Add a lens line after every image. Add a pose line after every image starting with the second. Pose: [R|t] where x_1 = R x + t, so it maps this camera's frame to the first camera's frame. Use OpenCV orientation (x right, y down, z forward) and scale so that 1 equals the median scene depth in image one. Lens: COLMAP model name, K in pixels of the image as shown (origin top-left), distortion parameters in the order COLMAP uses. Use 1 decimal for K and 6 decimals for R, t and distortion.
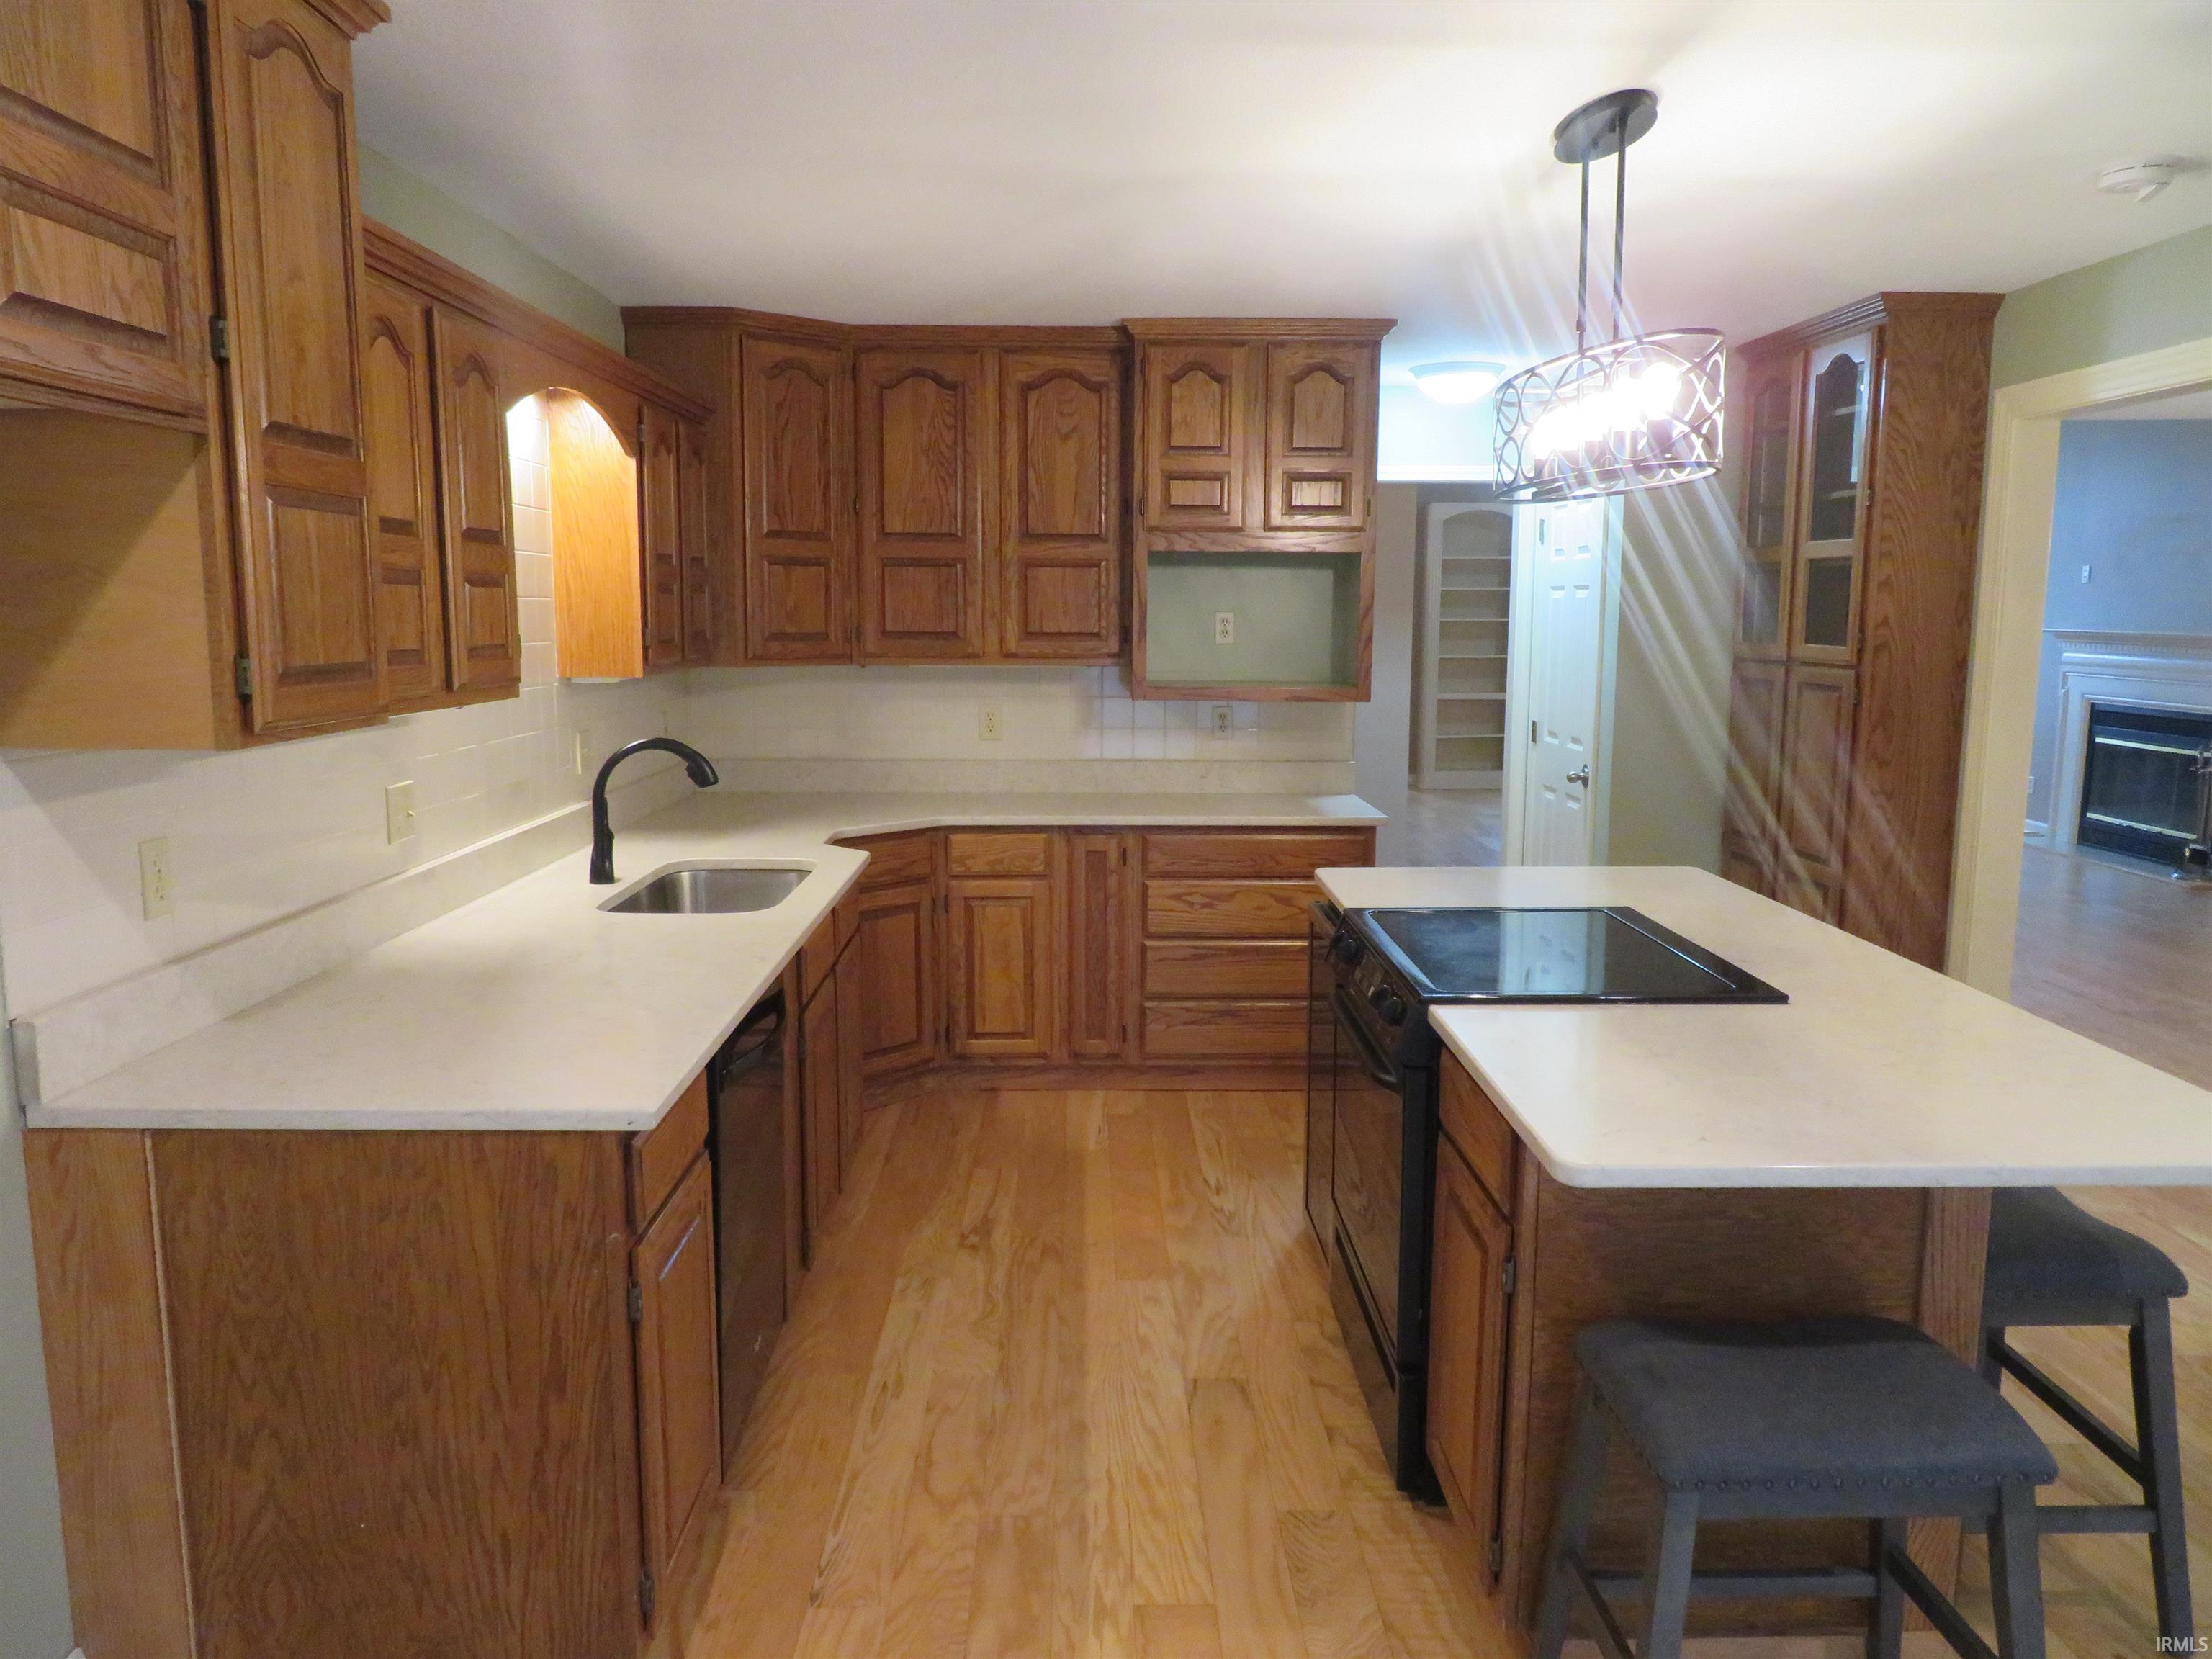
lens RADIAL K [[1563.4, 0, 1089.5], [0, 1563.4, 827.8], [0, 0, 1]] dist [0.003607, 0.003844]
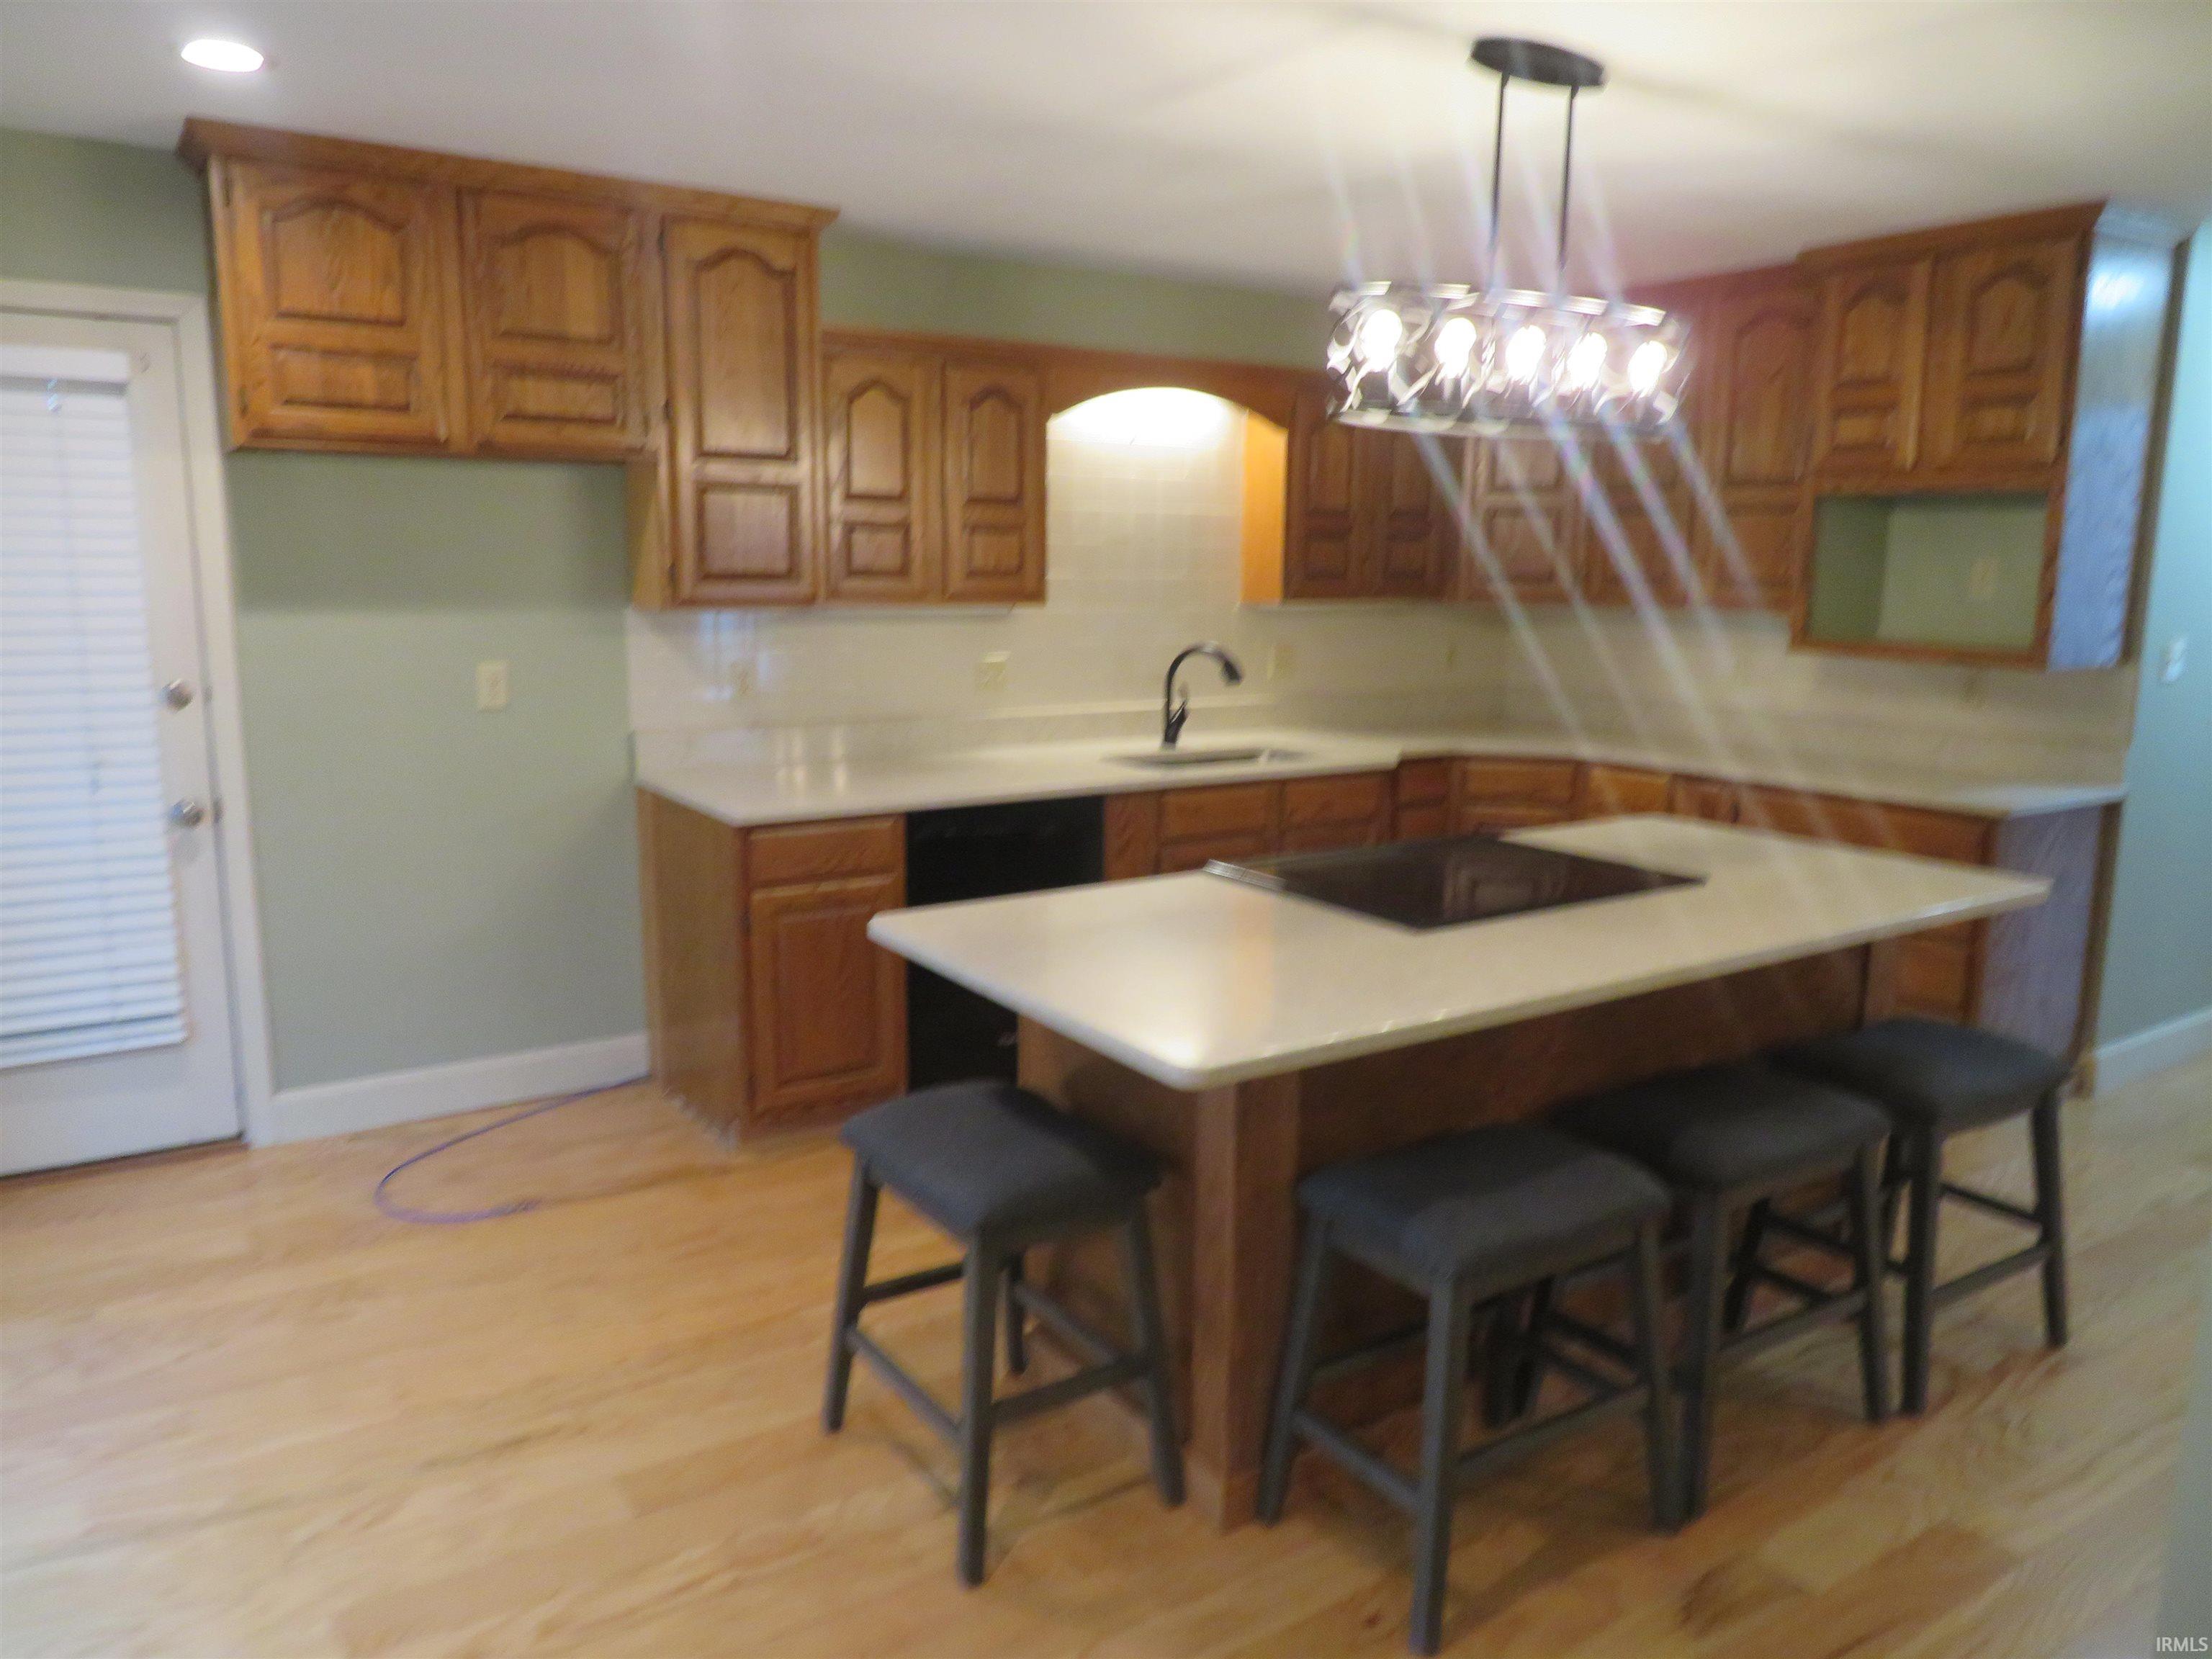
lens RADIAL K [[1563.4, 0, 1089.5], [0, 1563.4, 827.8], [0, 0, 1]] dist [0.003607, 0.003844]
pose [[0.556106, 0.144065, -0.818530, 0.617553], [-0.124259, 0.988205, 0.089507, -0.008217], [0.821770, 0.051934, 0.567447, 0.116485]]
